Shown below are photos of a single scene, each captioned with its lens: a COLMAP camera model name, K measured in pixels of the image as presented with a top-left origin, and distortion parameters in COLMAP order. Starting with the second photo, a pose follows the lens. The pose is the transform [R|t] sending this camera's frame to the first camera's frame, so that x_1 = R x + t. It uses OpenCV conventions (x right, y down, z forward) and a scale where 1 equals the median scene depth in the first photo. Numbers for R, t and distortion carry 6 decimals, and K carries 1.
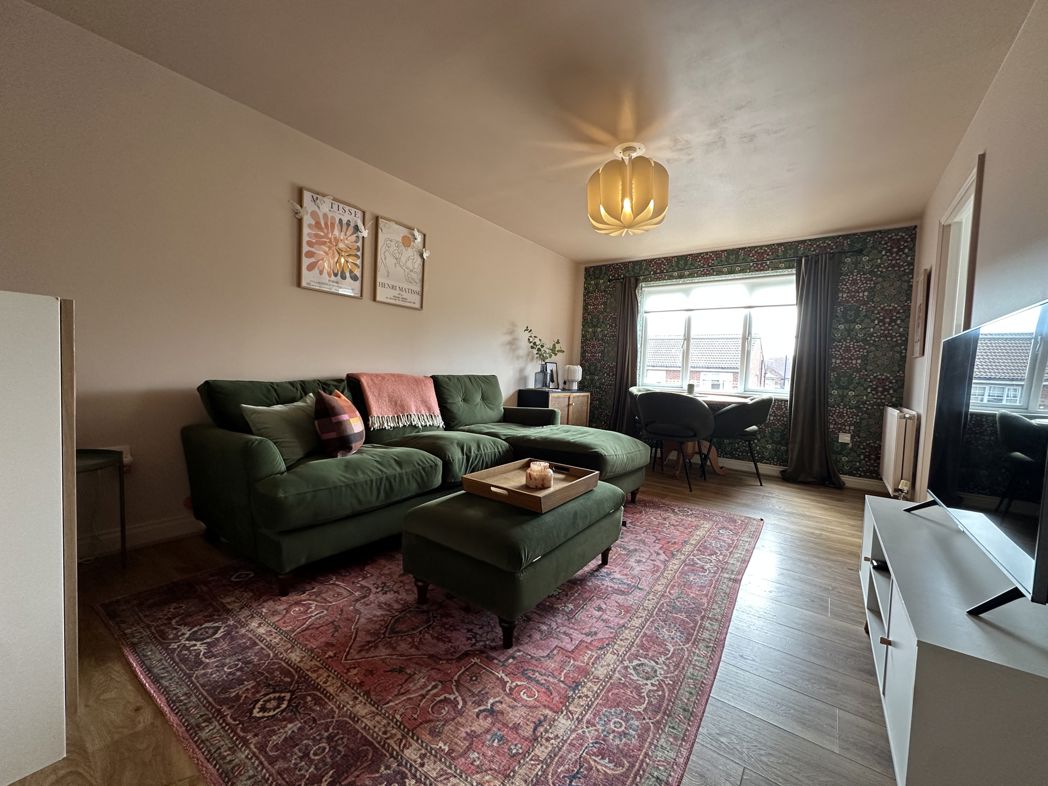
lens RADIAL K [[421.2, 0, 524.6], [0, 421.2, 393.0], [0, 0, 1]] dist [-0.006670, 0.000554]
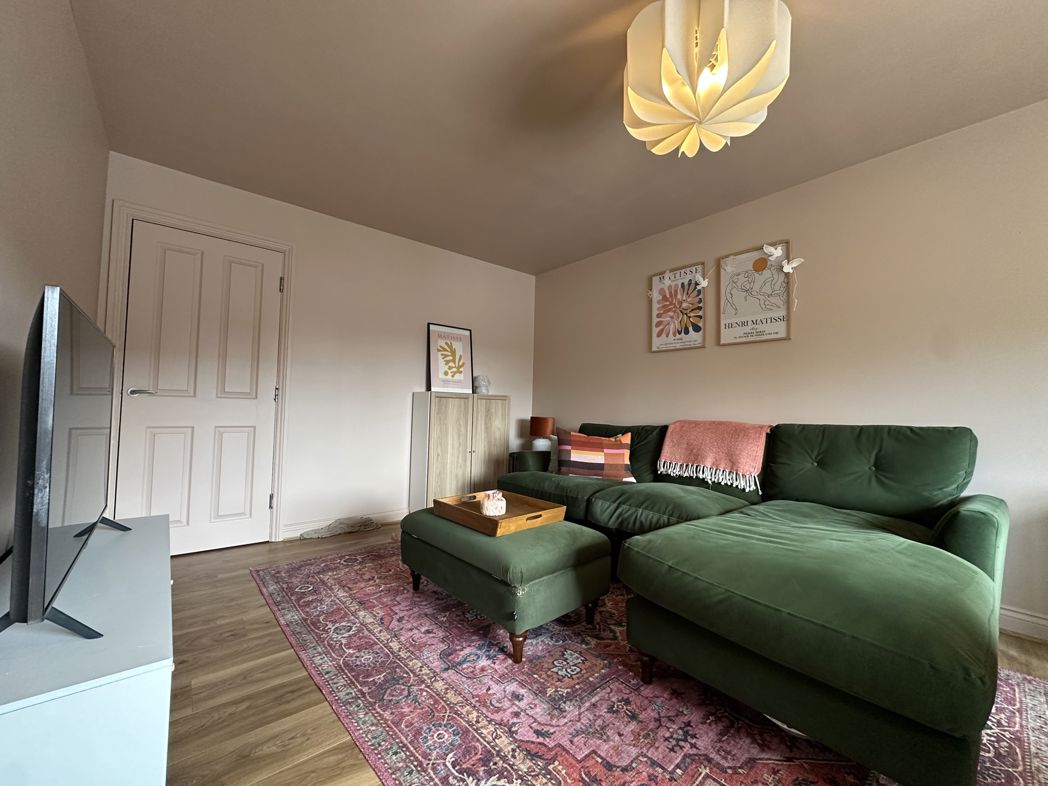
lens RADIAL K [[421.2, 0, 526.1], [0, 421.2, 393.3], [0, 0, 1]] dist [-0.006670, 0.000554]
pose [[-0.237283, -0.086782, -0.967556, 0.889381], [-0.080397, 0.994339, -0.069468, -0.012536], [0.968108, 0.061305, -0.242917, 1.098076]]
